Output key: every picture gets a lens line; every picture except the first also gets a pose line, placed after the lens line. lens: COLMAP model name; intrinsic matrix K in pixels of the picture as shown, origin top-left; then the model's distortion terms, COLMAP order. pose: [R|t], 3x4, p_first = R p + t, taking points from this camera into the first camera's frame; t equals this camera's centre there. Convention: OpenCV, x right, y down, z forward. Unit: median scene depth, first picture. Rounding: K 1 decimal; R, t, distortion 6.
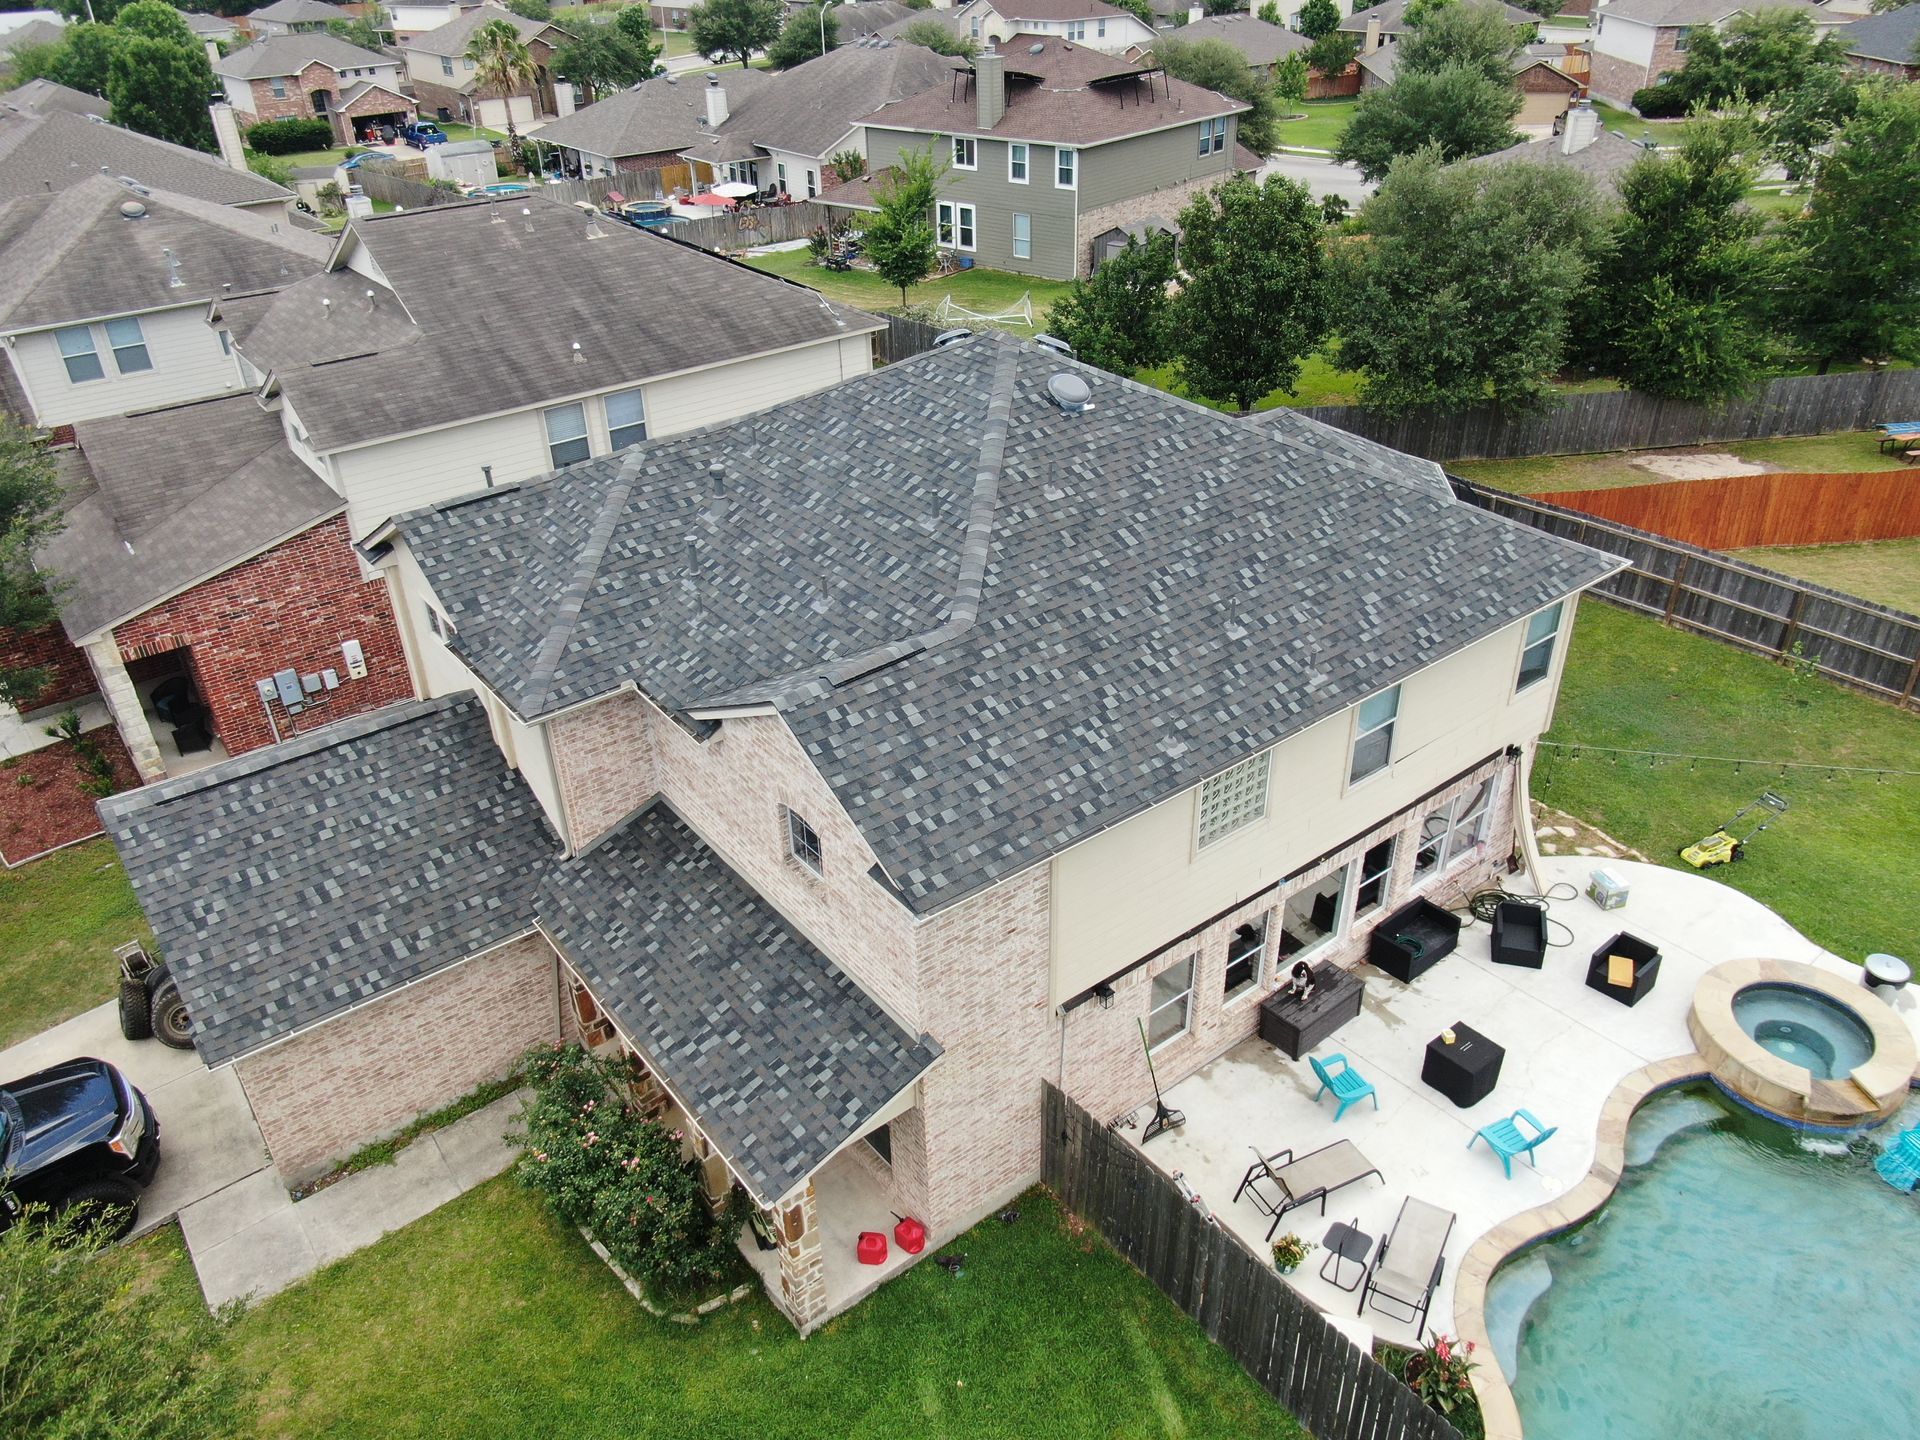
lens RADIAL K [[1387.2, 0, 960.0], [0, 1387.2, 720.0], [0, 0, 1]] dist [-0.008823, -0.000723]
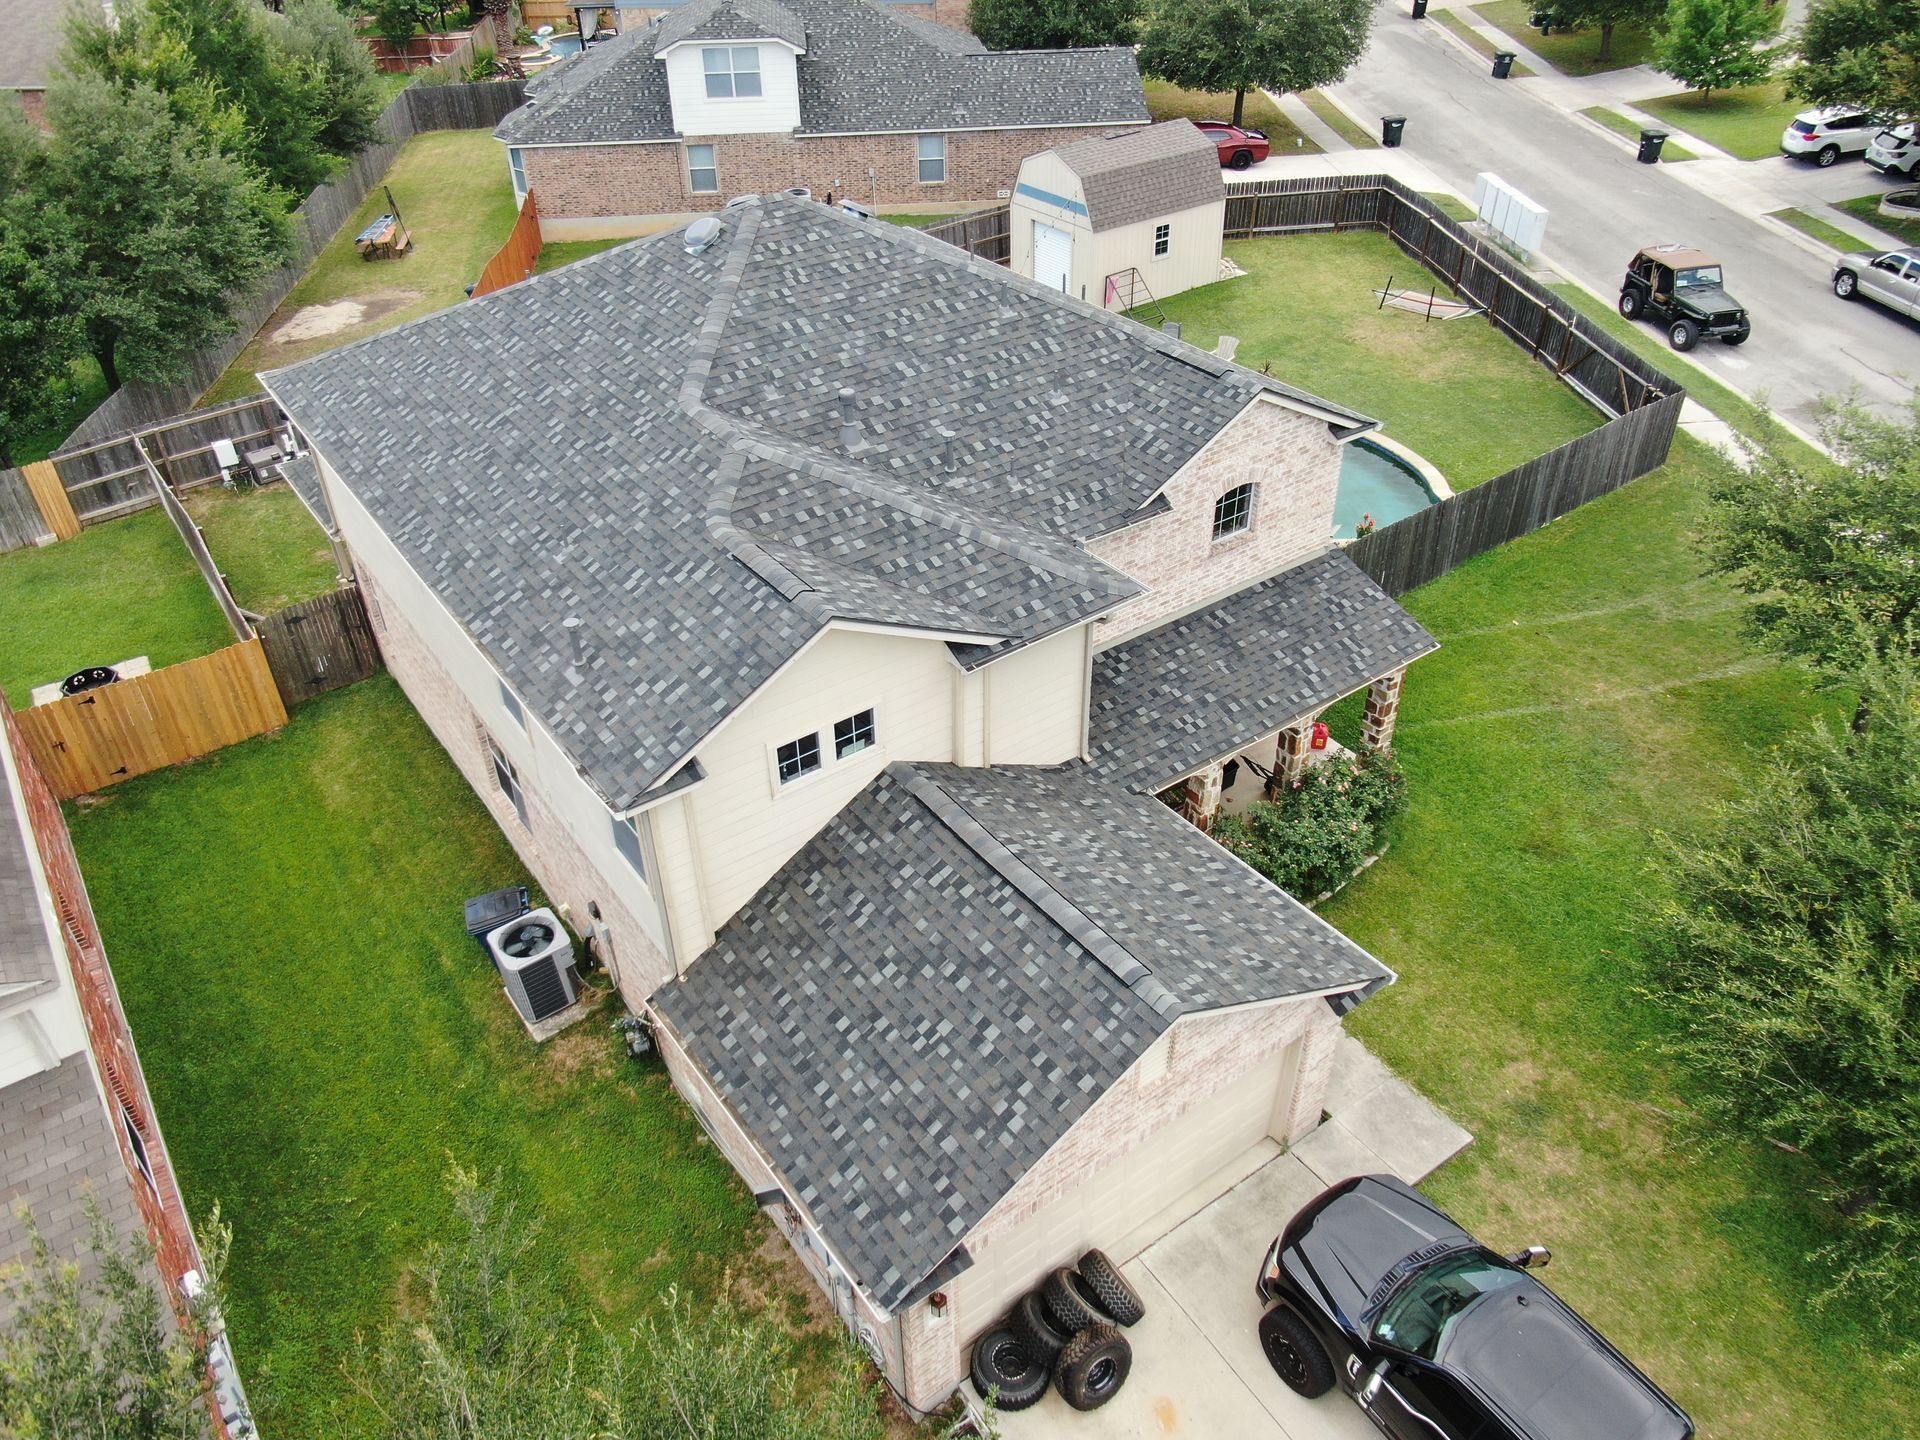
lens RADIAL K [[1387.2, 0, 960.0], [0, 1387.2, 720.0], [0, 0, 1]] dist [-0.008823, -0.000723]
pose [[0.026864, -0.568728, 0.822087, -1.199068], [0.527627, 0.706565, 0.471567, -0.480248], [-0.849051, 0.421087, 0.319058, 0.830226]]
